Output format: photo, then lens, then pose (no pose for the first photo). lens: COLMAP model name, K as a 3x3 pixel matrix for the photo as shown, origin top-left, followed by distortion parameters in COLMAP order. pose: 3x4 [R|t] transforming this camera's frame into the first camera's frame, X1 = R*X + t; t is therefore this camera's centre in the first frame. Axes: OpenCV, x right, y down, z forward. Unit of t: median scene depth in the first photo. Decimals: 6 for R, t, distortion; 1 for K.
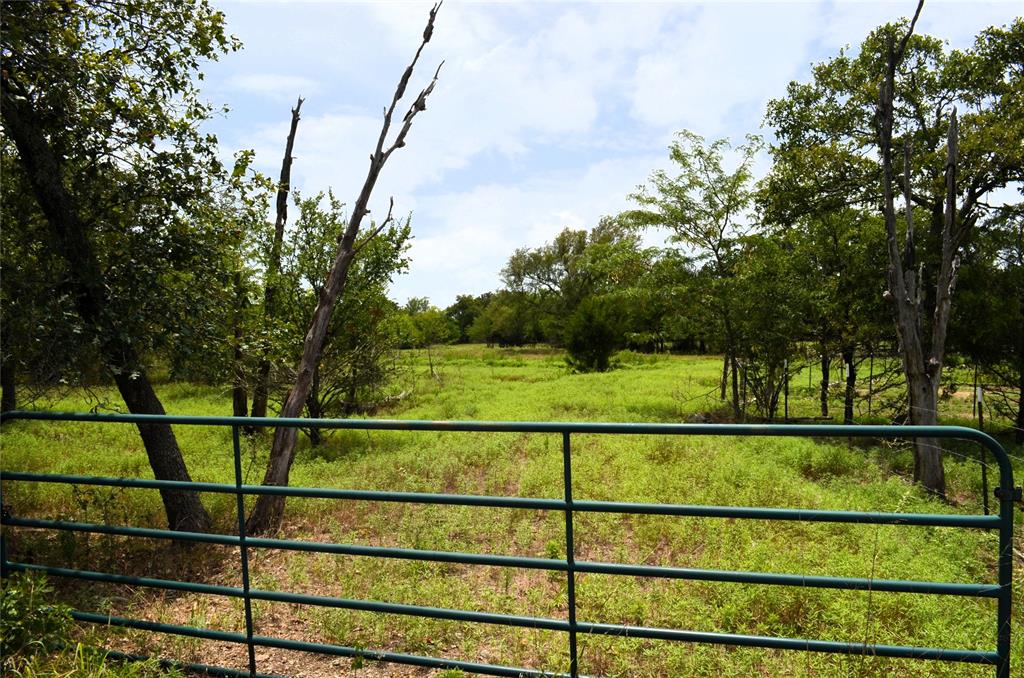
lens RADIAL K [[793.1, 0, 516.4], [0, 793.1, 330.7], [0, 0, 1]] dist [0.009571, -0.002155]
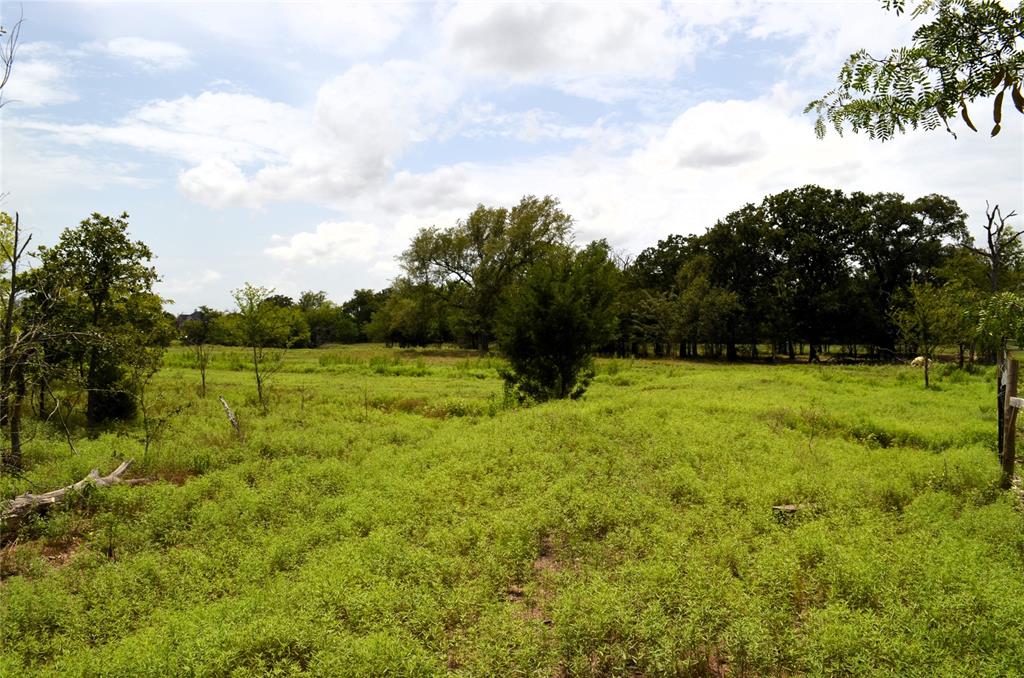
lens RADIAL K [[793.1, 0, 519.3], [0, 793.1, 315.5], [0, 0, 1]] dist [0.009571, -0.002155]
pose [[0.992471, 0.012912, 0.121795, 0.002445], [-0.010552, 0.999744, -0.020003, 0.002713], [-0.122022, 0.018568, 0.992354, 0.164178]]
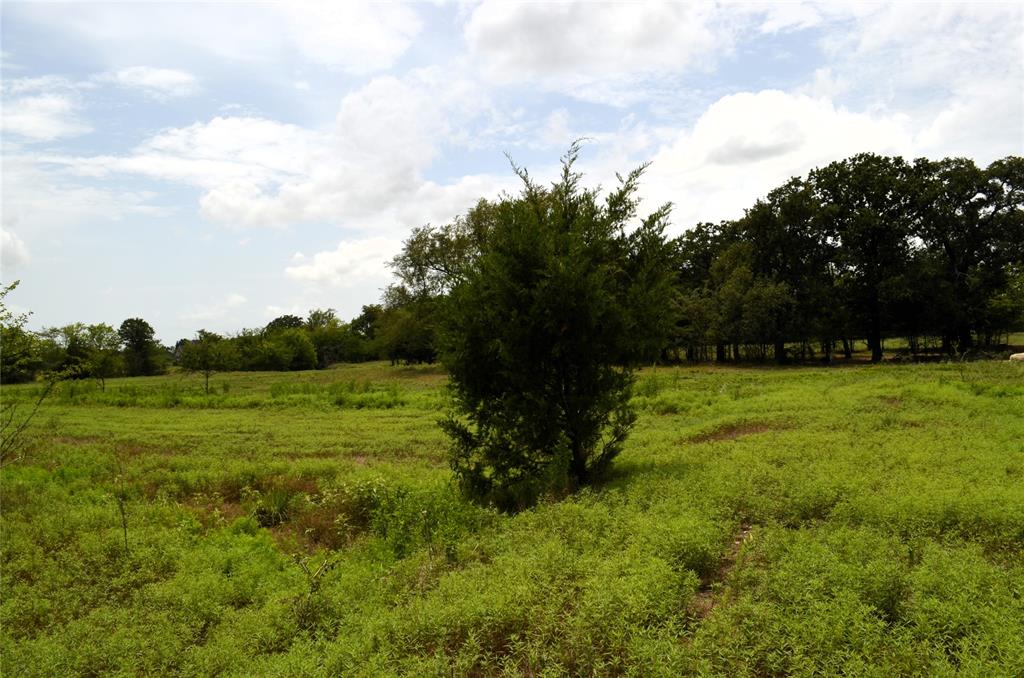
lens RADIAL K [[793.1, 0, 521.2], [0, 793.1, 341.0], [0, 0, 1]] dist [0.009571, -0.002155]
pose [[0.994586, -0.036662, 0.097238, 0.023037], [0.036923, 0.999318, -0.000892, 0.003085], [-0.097139, 0.004478, 0.995261, 0.267664]]
